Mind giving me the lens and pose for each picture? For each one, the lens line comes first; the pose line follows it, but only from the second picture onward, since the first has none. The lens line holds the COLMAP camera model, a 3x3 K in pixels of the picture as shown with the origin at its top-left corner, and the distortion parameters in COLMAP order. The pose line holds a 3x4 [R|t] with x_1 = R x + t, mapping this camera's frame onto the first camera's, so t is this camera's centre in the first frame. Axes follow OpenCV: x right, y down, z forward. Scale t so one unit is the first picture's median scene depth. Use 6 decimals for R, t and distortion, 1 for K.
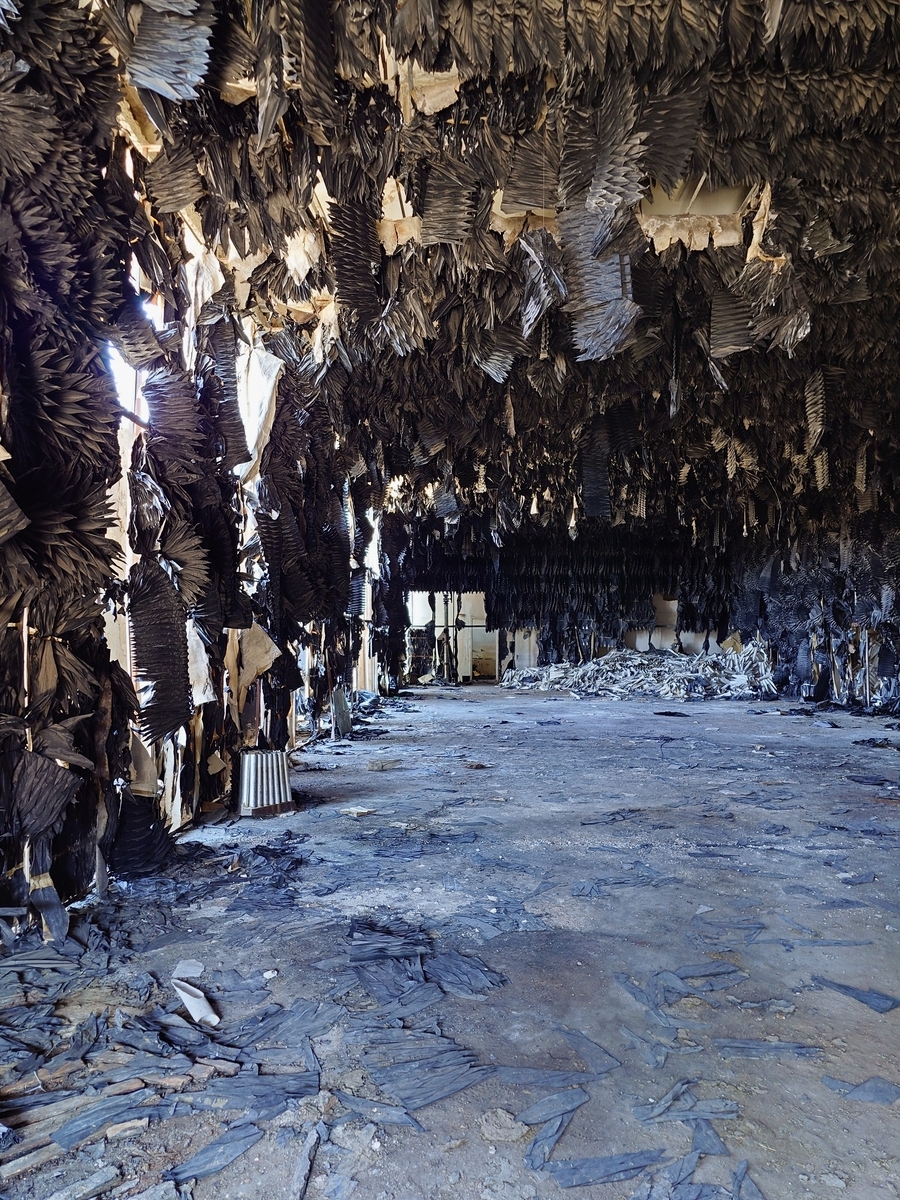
lens RADIAL K [[831.1, 0, 449.1], [0, 831.1, 604.0], [0, 0, 1]] dist [-0.001802, -0.003652]
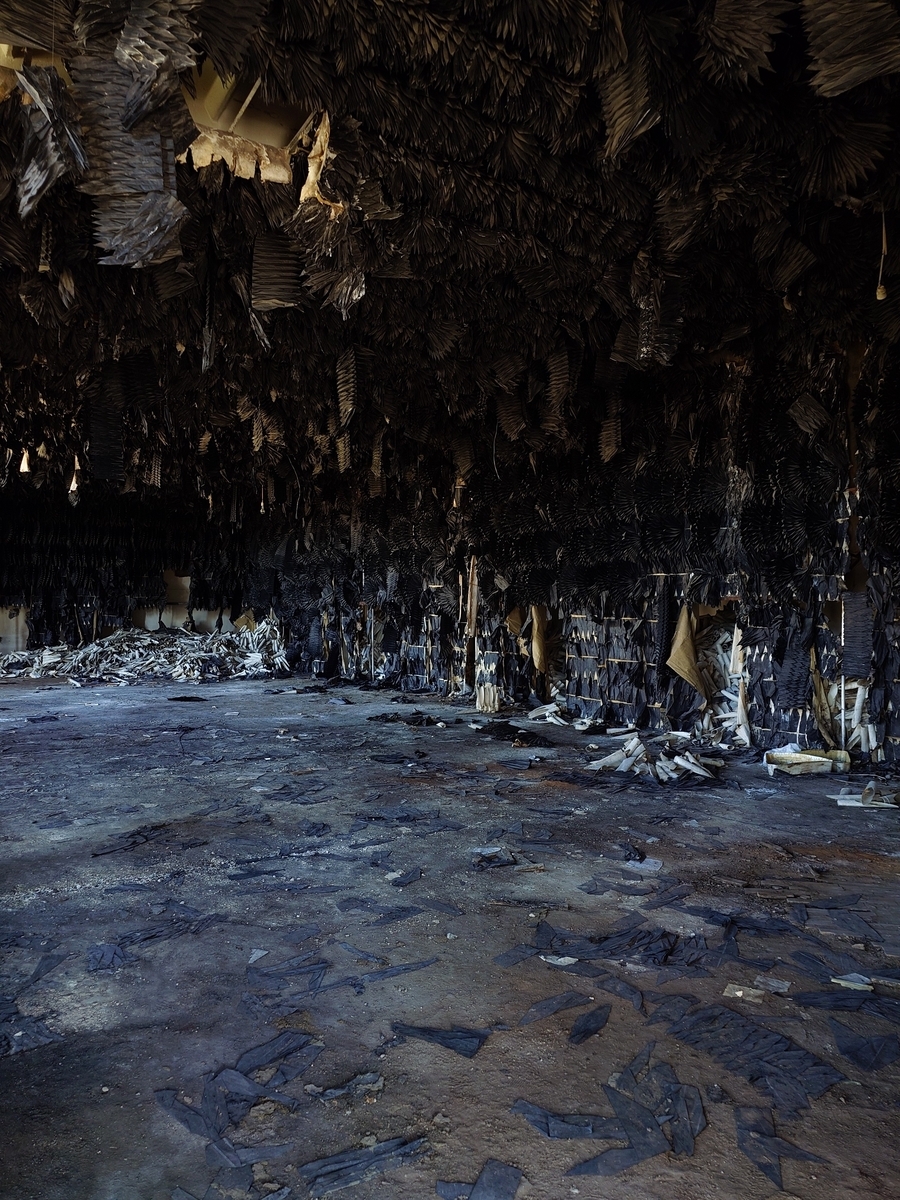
lens RADIAL K [[831.1, 0, 446.5], [0, 831.1, 602.2], [0, 0, 1]] dist [-0.001802, -0.003652]
pose [[0.838887, 0.002497, 0.544300, 0.006897], [-0.017696, 0.999586, 0.022687, -0.006774], [-0.544018, -0.028664, 0.838584, 0.137800]]
